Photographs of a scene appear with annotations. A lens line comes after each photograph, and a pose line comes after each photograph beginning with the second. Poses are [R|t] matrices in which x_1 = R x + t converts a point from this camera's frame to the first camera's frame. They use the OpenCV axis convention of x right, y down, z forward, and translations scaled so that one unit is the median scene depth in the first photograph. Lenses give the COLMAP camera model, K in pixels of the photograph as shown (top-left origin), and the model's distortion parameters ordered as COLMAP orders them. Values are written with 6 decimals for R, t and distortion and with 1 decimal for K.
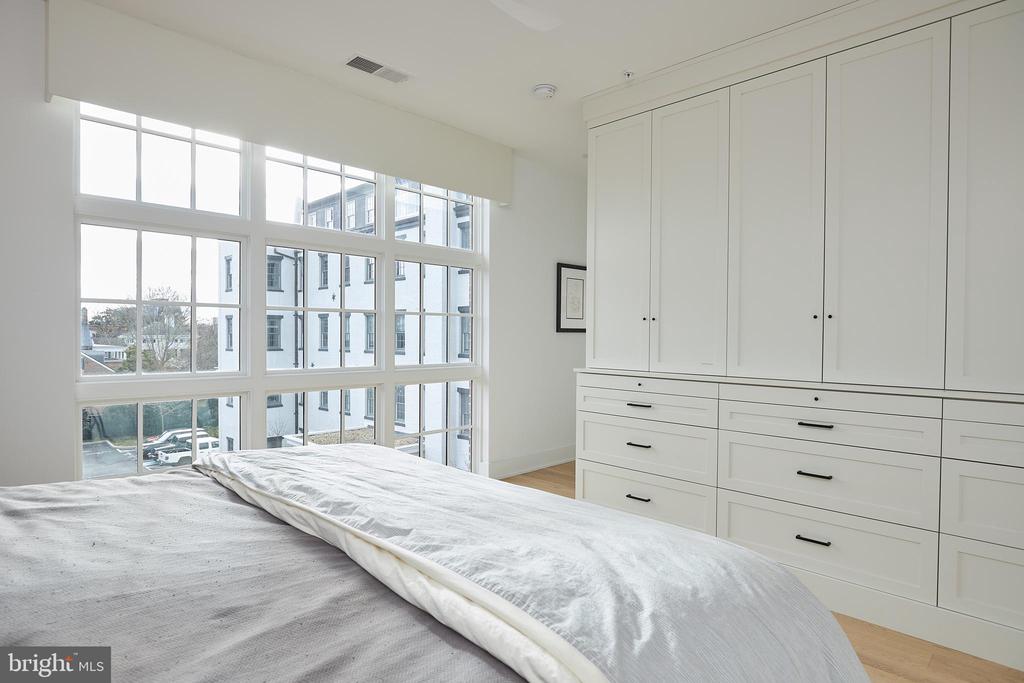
lens RADIAL K [[553.0, 0, 512.0], [0, 553.0, 341.5], [0, 0, 1]] dist [-0.002024, -0.000346]
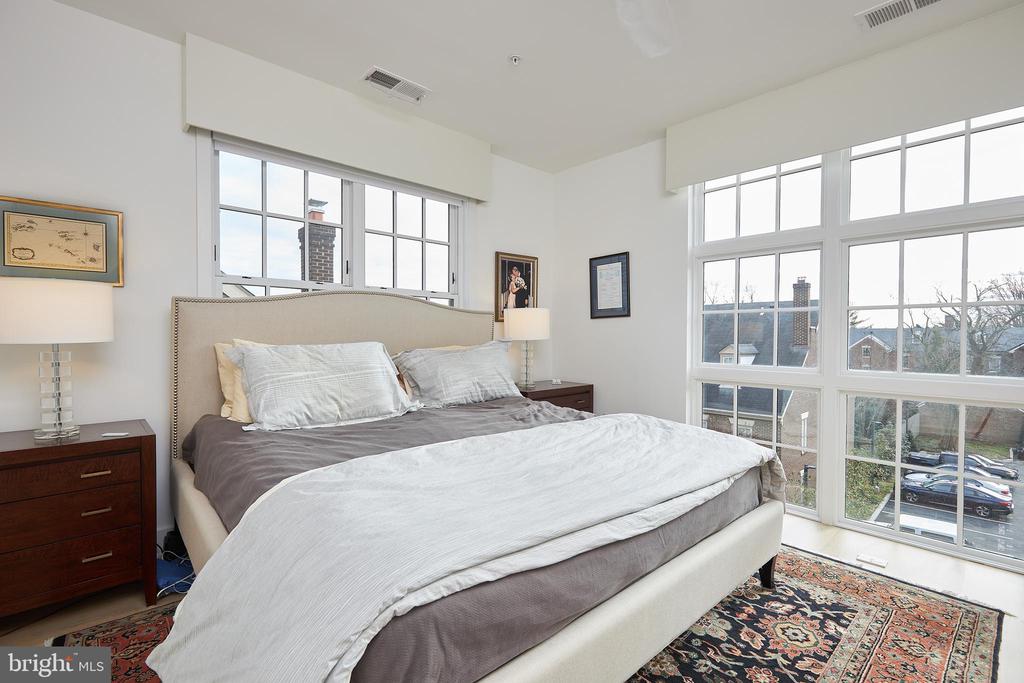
lens RADIAL K [[467.7, 0, 512.0], [0, 467.7, 341.5], [0, 0, 1]] dist [0.003883, 0.000310]
pose [[-0.045872, 0.014025, -0.998849, 0.443505], [-0.018377, 0.999720, 0.014881, -0.003216], [0.998778, 0.019039, -0.045602, 0.437143]]
